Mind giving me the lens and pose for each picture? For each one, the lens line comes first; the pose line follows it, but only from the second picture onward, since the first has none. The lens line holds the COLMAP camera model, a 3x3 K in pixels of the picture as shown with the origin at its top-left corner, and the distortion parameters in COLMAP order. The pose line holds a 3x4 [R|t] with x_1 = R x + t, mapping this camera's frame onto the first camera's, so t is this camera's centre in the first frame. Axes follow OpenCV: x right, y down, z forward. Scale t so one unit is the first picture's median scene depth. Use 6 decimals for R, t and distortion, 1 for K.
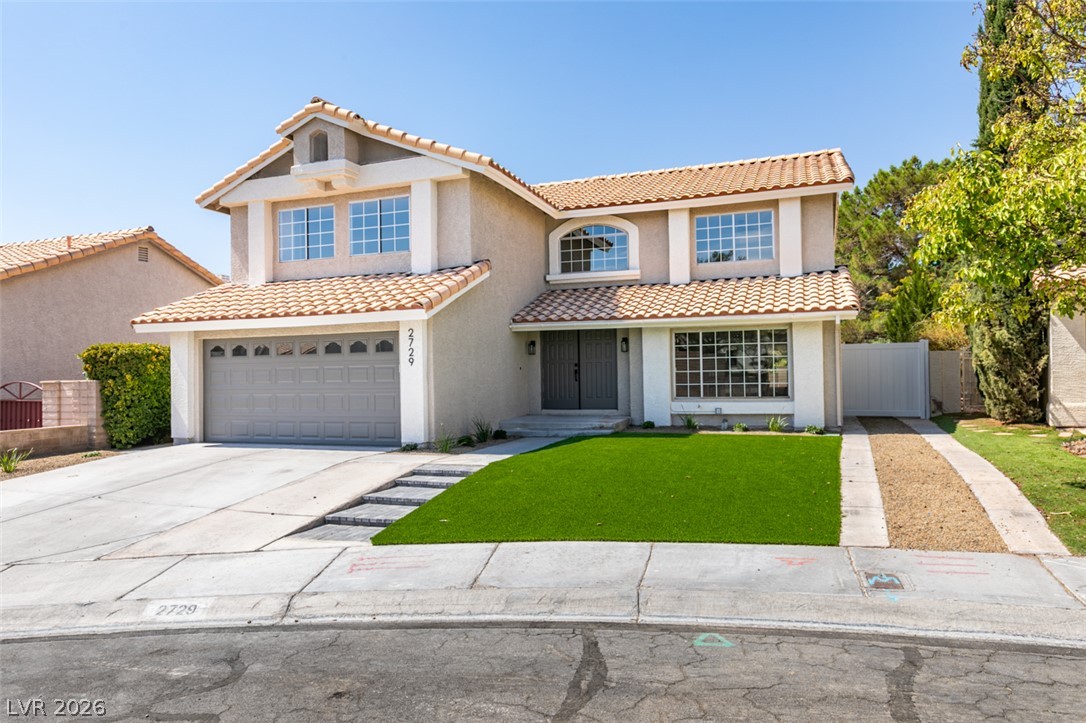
lens RADIAL K [[735.0, 0, 542.9], [0, 735.0, 358.4], [0, 0, 1]] dist [-0.005067, -0.001721]
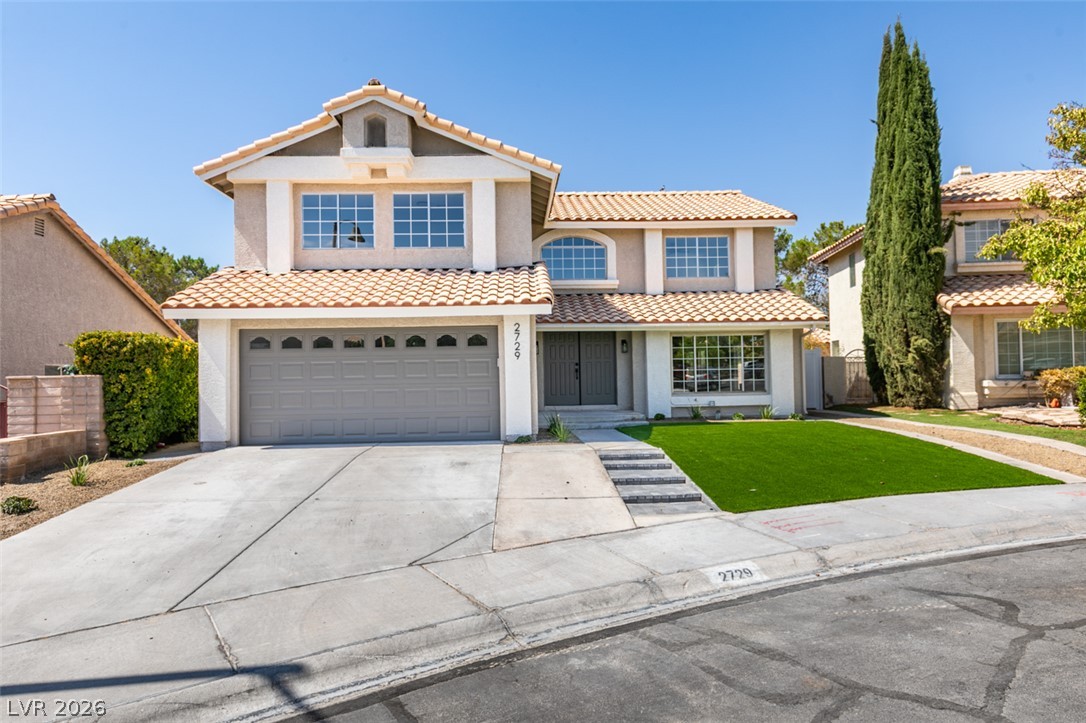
lens RADIAL K [[702.8, 0, 543.0], [0, 702.8, 358.9], [0, 0, 1]] dist [0.006089, -0.000325]
pose [[0.918887, 0.013060, 0.394305, -0.462855], [-0.005941, 0.999797, -0.019270, 0.024017], [-0.394477, 0.015365, 0.918778, 0.077116]]
